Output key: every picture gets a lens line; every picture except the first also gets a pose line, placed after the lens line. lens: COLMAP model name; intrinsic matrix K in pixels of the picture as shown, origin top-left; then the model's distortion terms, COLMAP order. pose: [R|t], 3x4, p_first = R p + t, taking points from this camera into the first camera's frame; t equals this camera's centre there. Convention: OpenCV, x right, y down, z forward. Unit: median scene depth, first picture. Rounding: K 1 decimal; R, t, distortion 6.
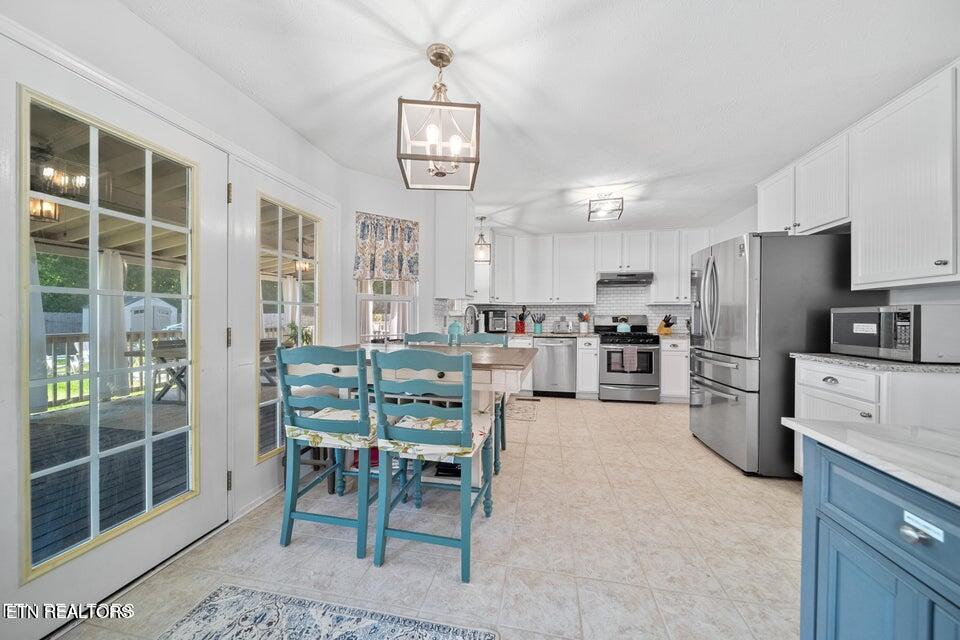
lens RADIAL K [[334.4, 0, 480.0], [0, 334.4, 320.0], [0, 0, 1]] dist [-0.000064, -0.000309]
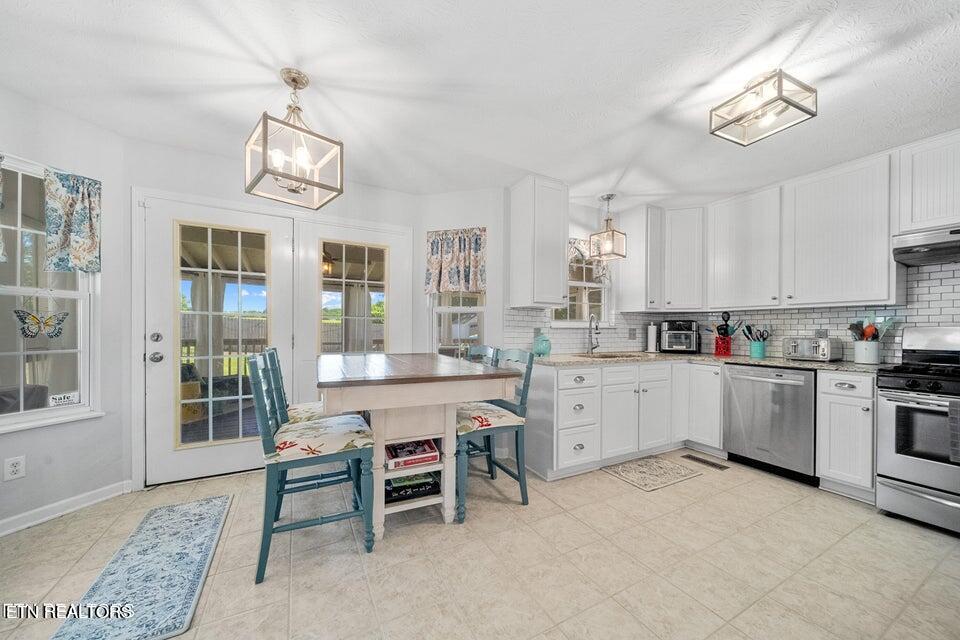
lens RADIAL K [[340.4, 0, 476.0], [0, 340.4, 331.6], [0, 0, 1]] dist [0.000181, -0.000176]
pose [[0.627751, 0.007254, -0.778380, 0.375106], [-0.012070, 0.999927, -0.000415, -0.000247], [0.778320, 0.009656, 0.627793, 0.269032]]
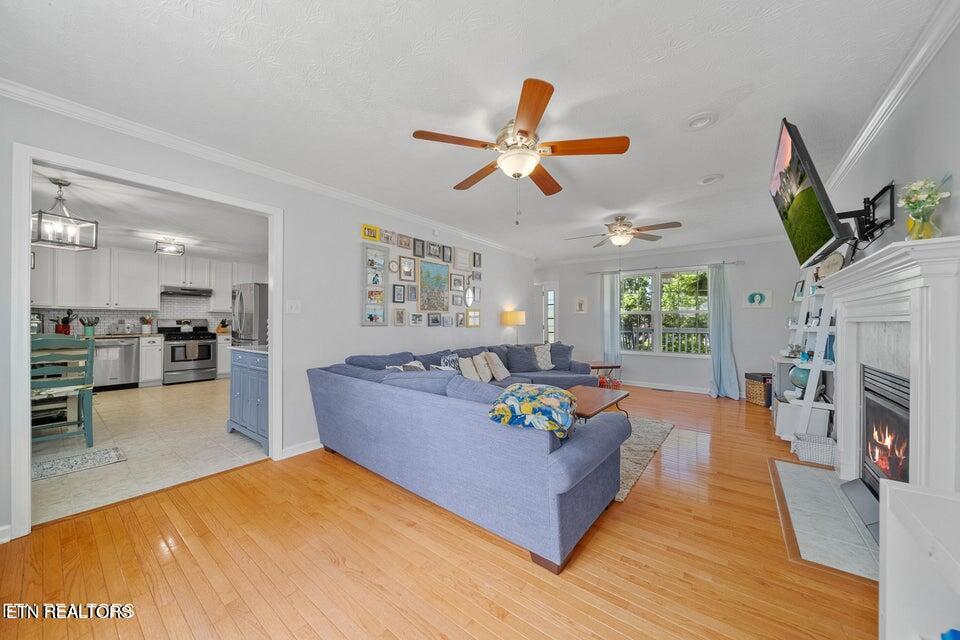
lens RADIAL K [[334.4, 0, 480.0], [0, 334.4, 320.0], [0, 0, 1]] dist [-0.000064, -0.000309]
pose [[0.441529, 0.002797, 0.897242, -0.265103], [0.003285, 0.999983, -0.004733, -0.000833], [-0.897241, 0.005037, 0.441513, -0.674264]]
